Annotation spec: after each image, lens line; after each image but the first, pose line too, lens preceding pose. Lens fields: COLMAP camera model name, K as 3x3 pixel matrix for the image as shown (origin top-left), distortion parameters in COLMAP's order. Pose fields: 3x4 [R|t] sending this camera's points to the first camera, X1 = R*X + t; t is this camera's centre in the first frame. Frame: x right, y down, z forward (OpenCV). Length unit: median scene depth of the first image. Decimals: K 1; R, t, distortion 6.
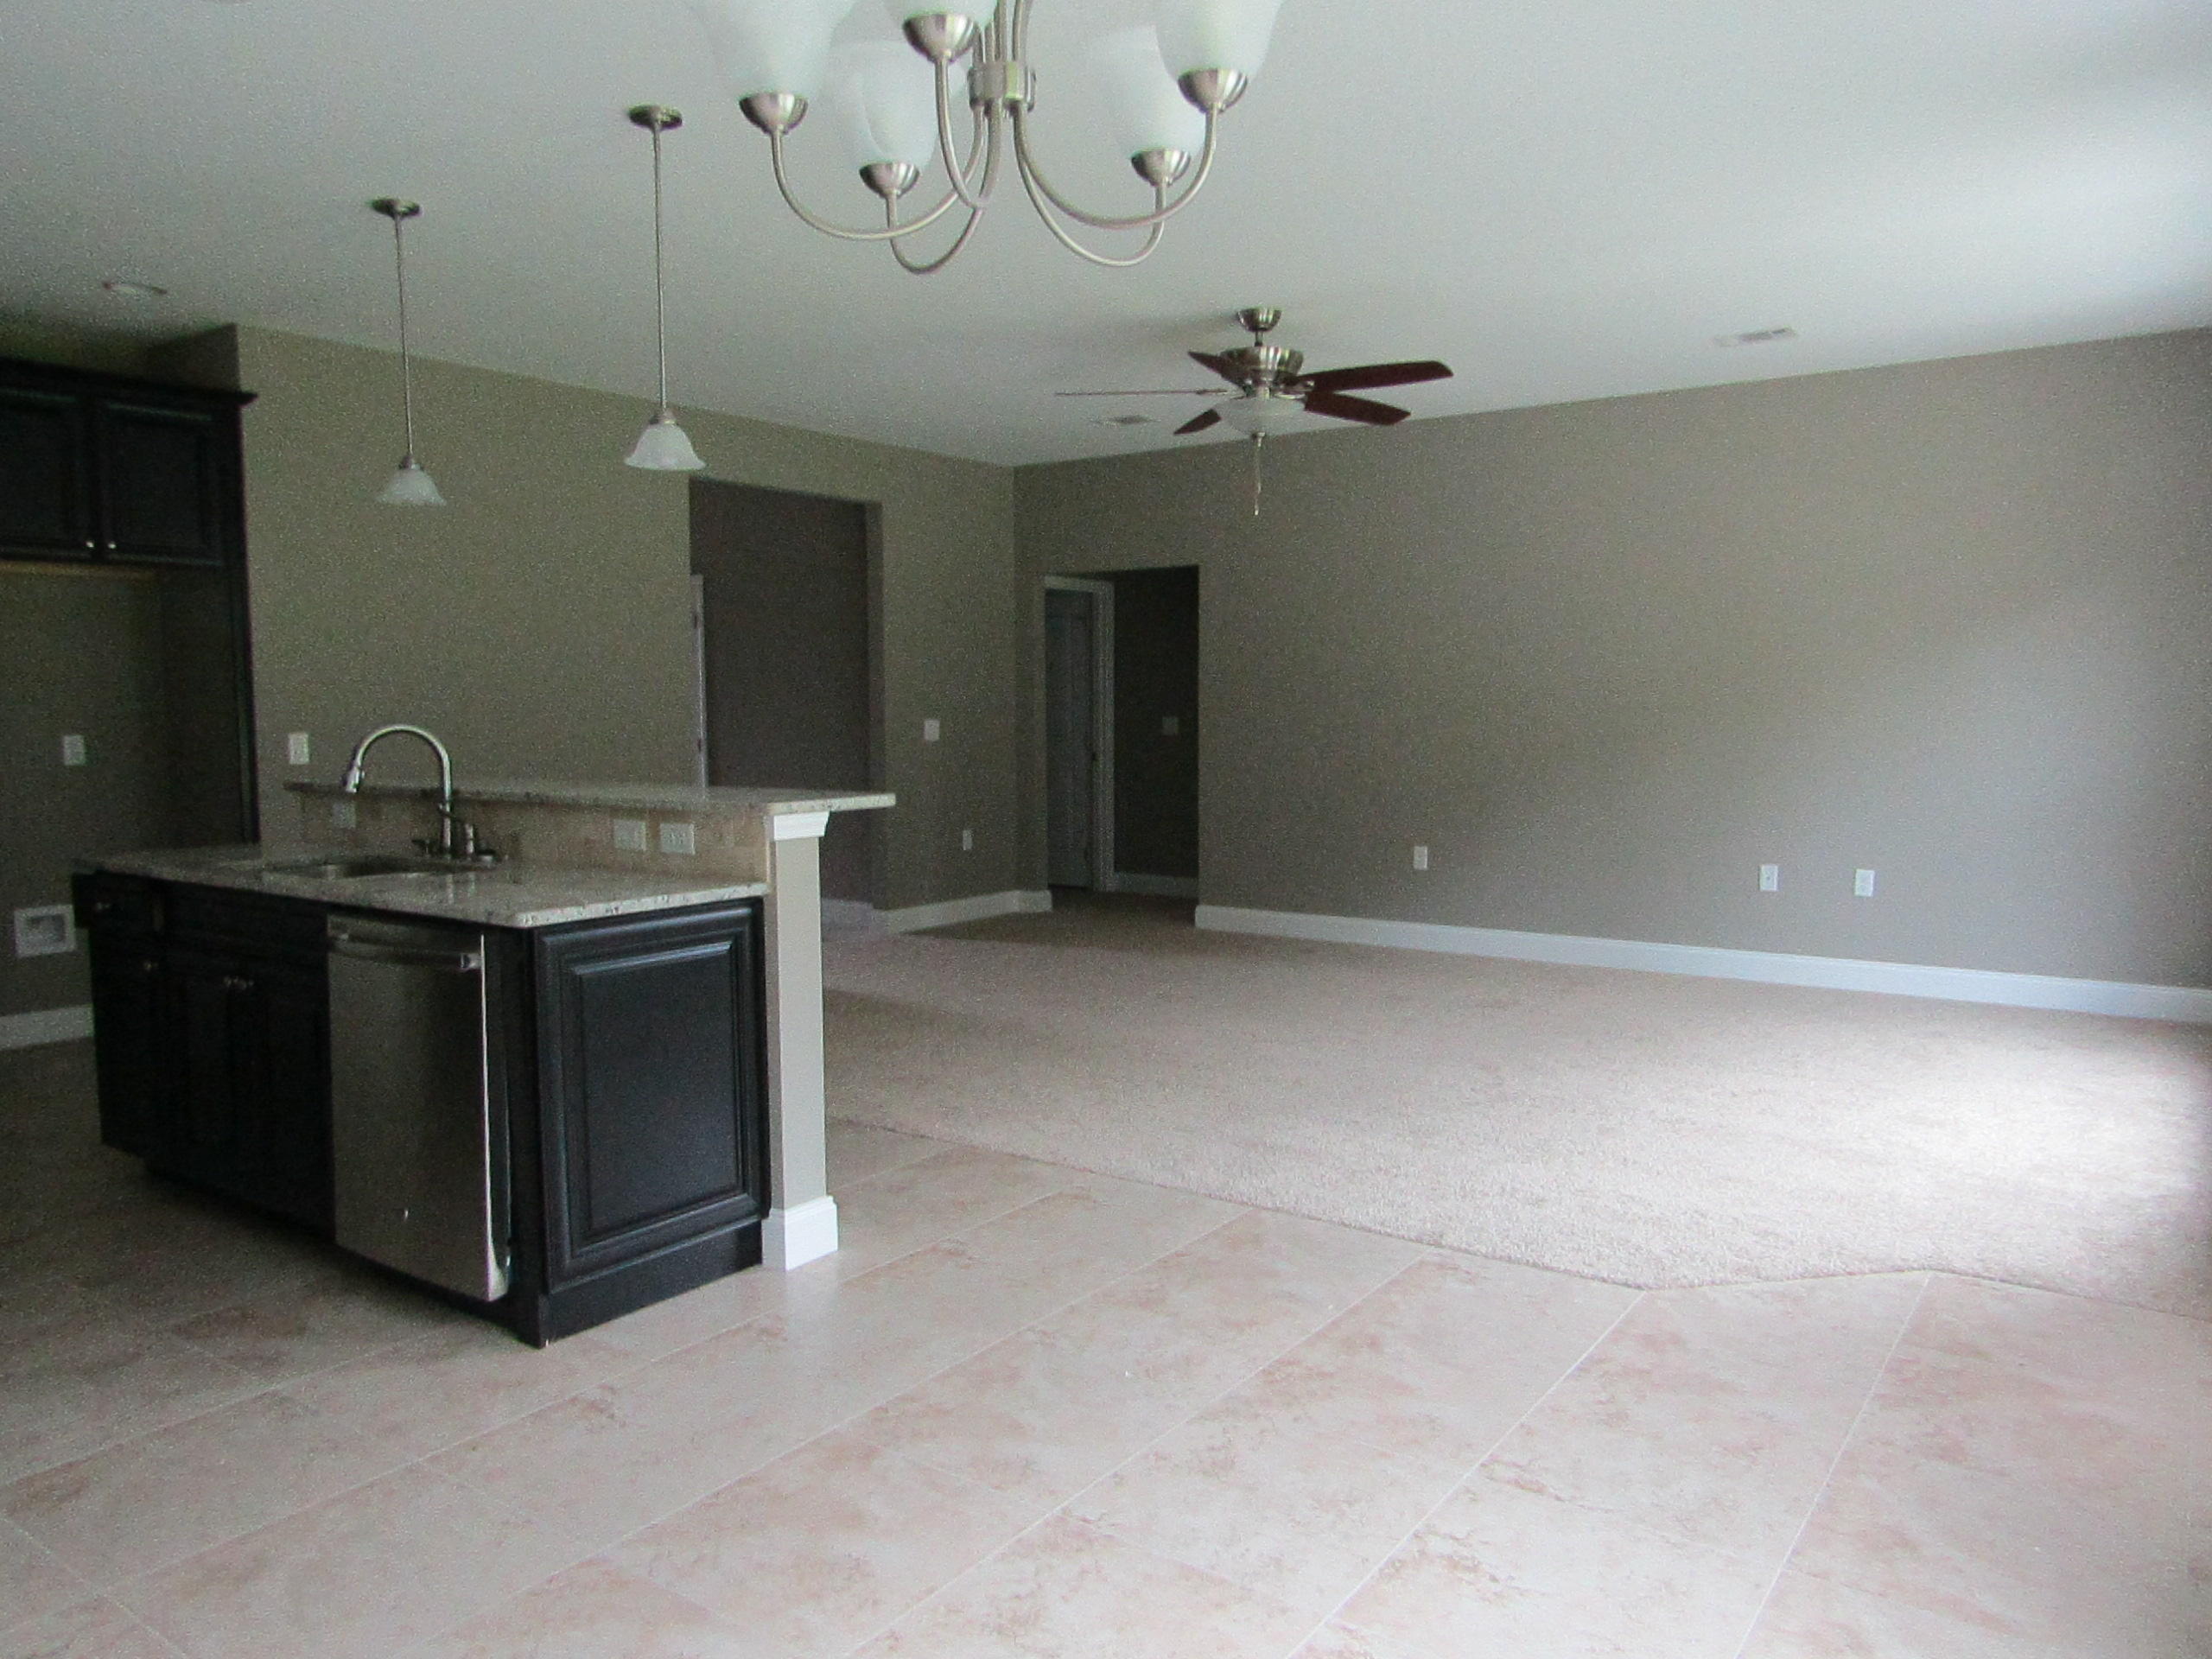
lens RADIAL K [[1566.6, 0, 1117.5], [0, 1566.6, 845.2], [0, 0, 1]] dist [-0.013367, 0.001276]
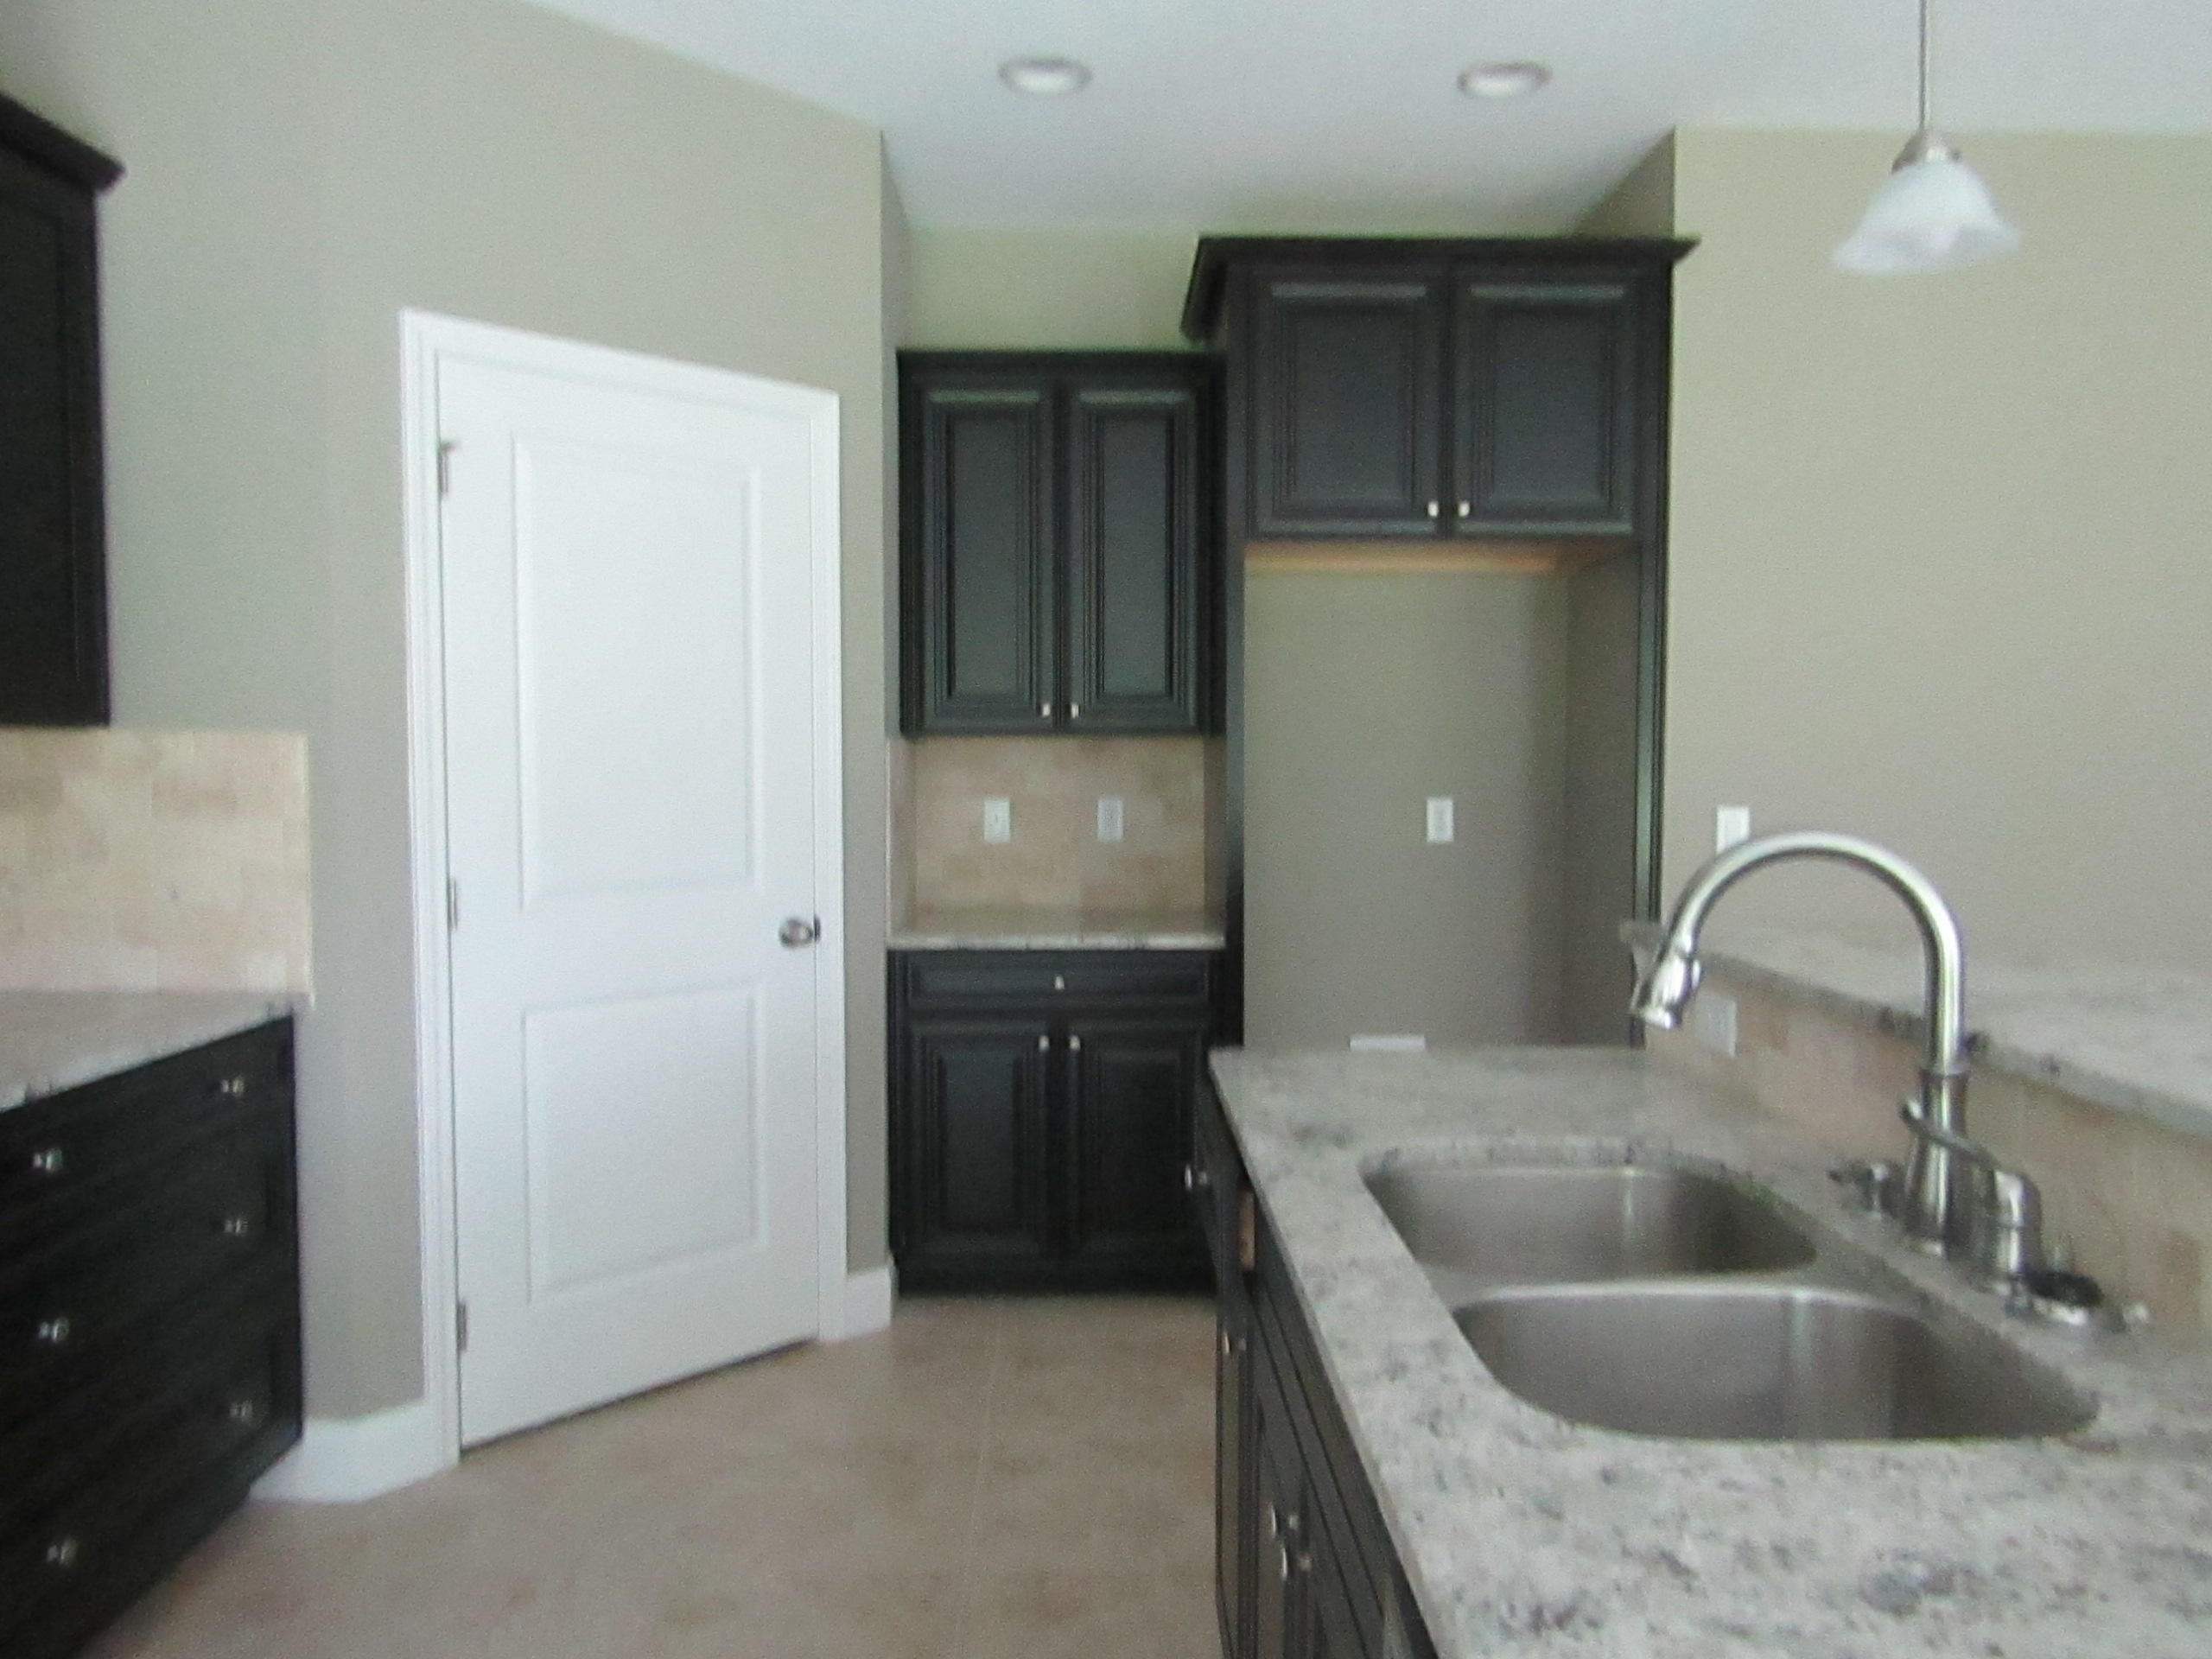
lens RADIAL K [[1566.6, 0, 1112.4], [0, 1566.6, 850.4], [0, 0, 1]] dist [-0.013367, 0.001276]
pose [[0.597232, 0.050398, -0.800484, -0.274447], [-0.070256, 0.997475, 0.010383, -0.064618], [0.798986, 0.050037, 0.599265, 0.662879]]
